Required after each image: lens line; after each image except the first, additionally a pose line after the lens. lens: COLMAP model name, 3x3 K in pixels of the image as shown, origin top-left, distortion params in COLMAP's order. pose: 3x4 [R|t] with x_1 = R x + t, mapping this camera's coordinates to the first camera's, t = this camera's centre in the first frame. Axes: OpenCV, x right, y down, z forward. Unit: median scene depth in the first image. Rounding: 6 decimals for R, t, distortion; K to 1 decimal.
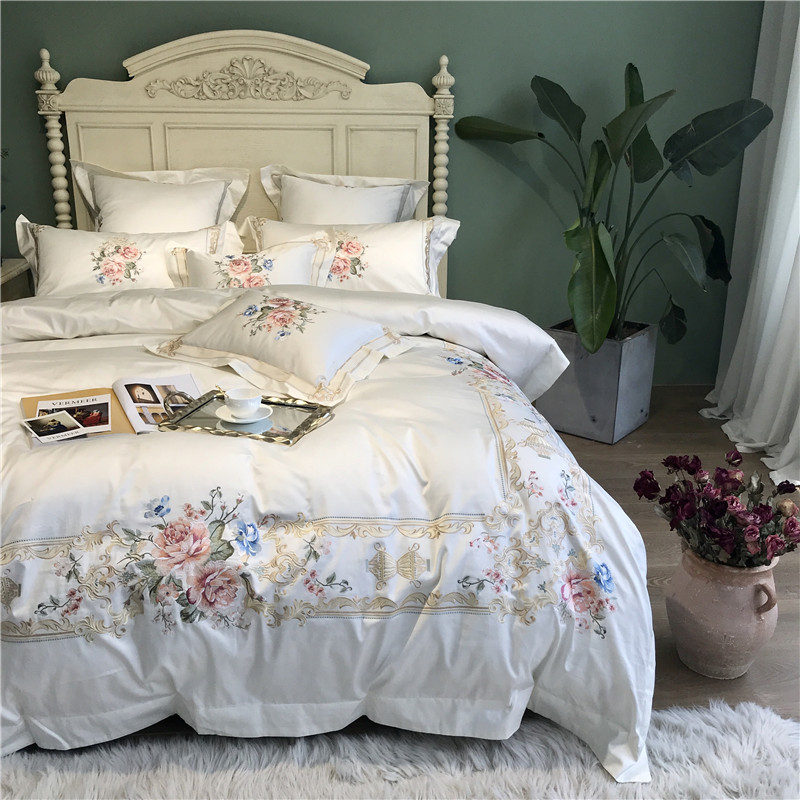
lens RADIAL K [[879.0, 0, 401.3], [0, 879.0, 391.6], [0, 0, 1]] dist [0.093001, -0.249222]
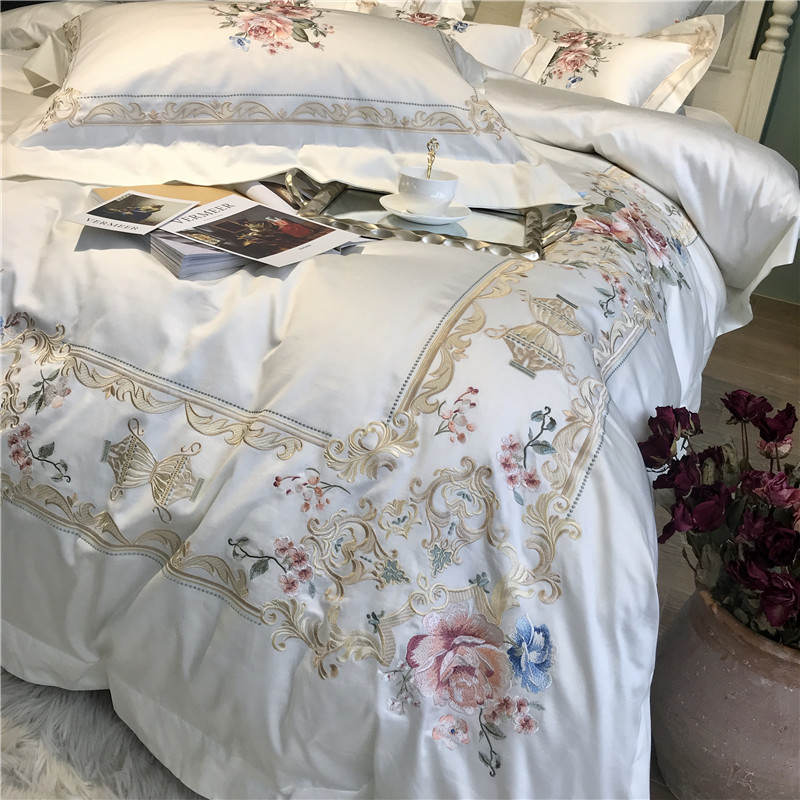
lens RADIAL K [[897.0, 0, 400.0], [0, 897.0, 400.0], [0, 0, 1]] dist [0.008234, 0.002642]
pose [[0.864948, 0.318694, -0.387685, 0.185238], [-0.258666, 0.945078, 0.199798, 0.007219], [0.430067, -0.072534, 0.899879, 0.339403]]
